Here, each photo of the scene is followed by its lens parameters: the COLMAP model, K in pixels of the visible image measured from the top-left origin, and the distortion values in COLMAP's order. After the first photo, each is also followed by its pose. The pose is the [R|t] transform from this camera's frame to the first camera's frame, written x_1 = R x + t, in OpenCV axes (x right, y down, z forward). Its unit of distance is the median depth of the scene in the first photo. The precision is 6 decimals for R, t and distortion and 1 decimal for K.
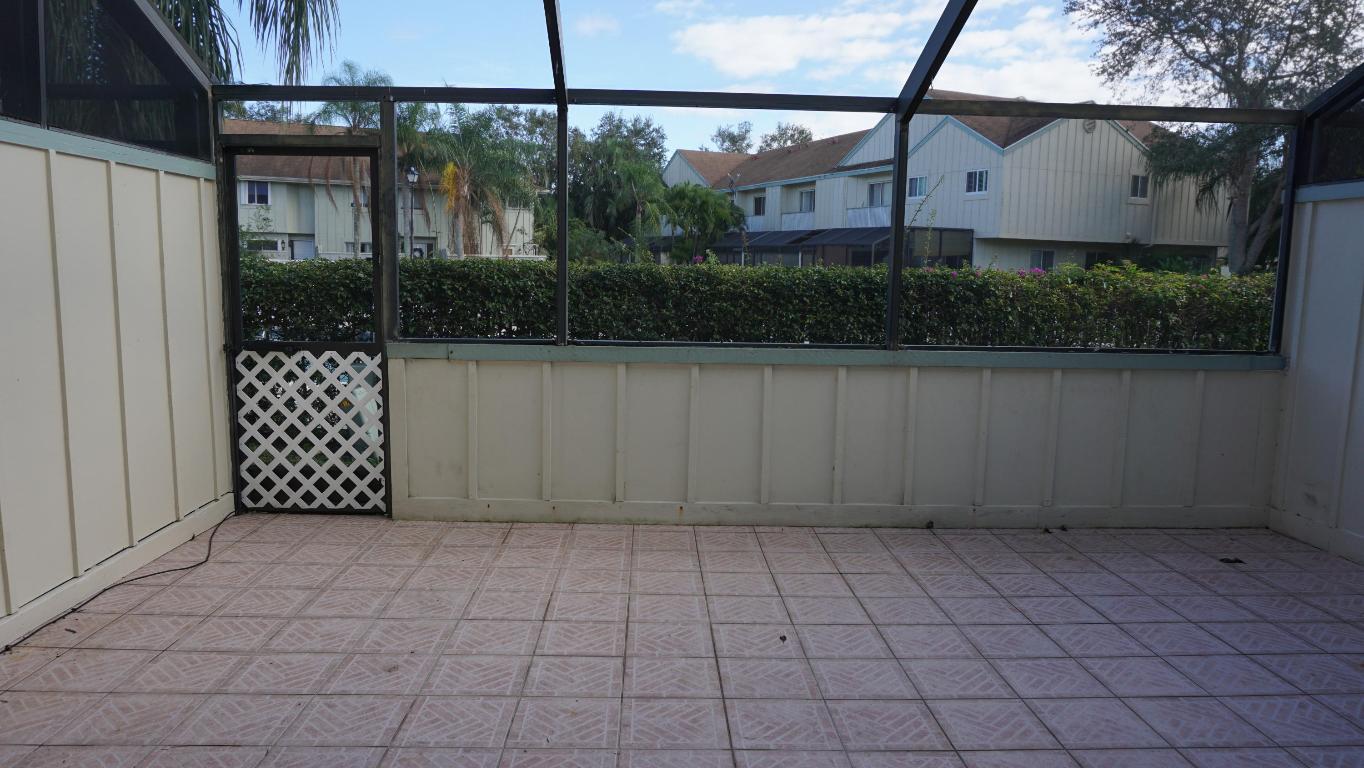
lens RADIAL K [[916.4, 0, 673.7], [0, 916.4, 380.2], [0, 0, 1]] dist [0.000653, 0.000286]
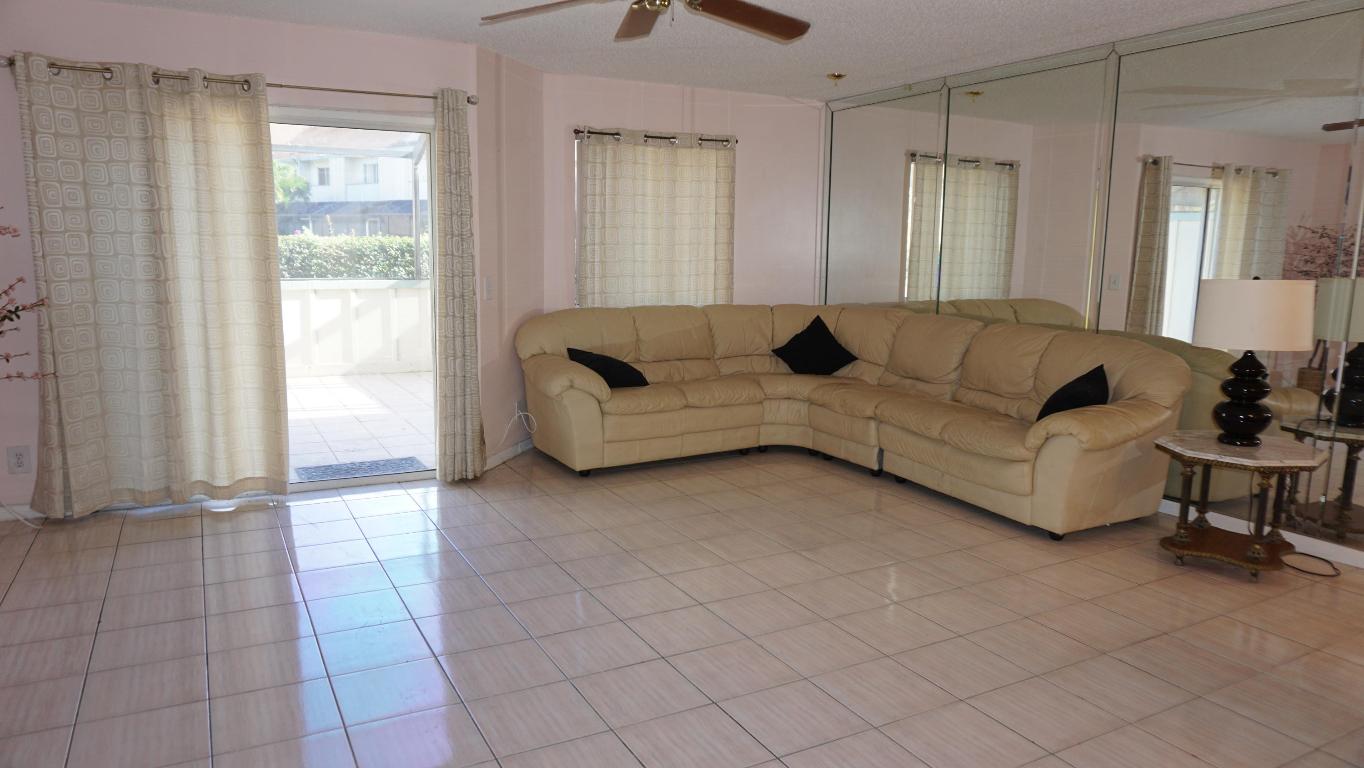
lens RADIAL K [[916.4, 0, 679.8], [0, 916.4, 387.9], [0, 0, 1]] dist [0.000653, 0.000286]
pose [[0.896829, -0.070808, 0.436673, -0.062952], [0.052698, 0.997178, 0.053466, 0.057423], [-0.439227, -0.024938, 0.898030, -0.481887]]
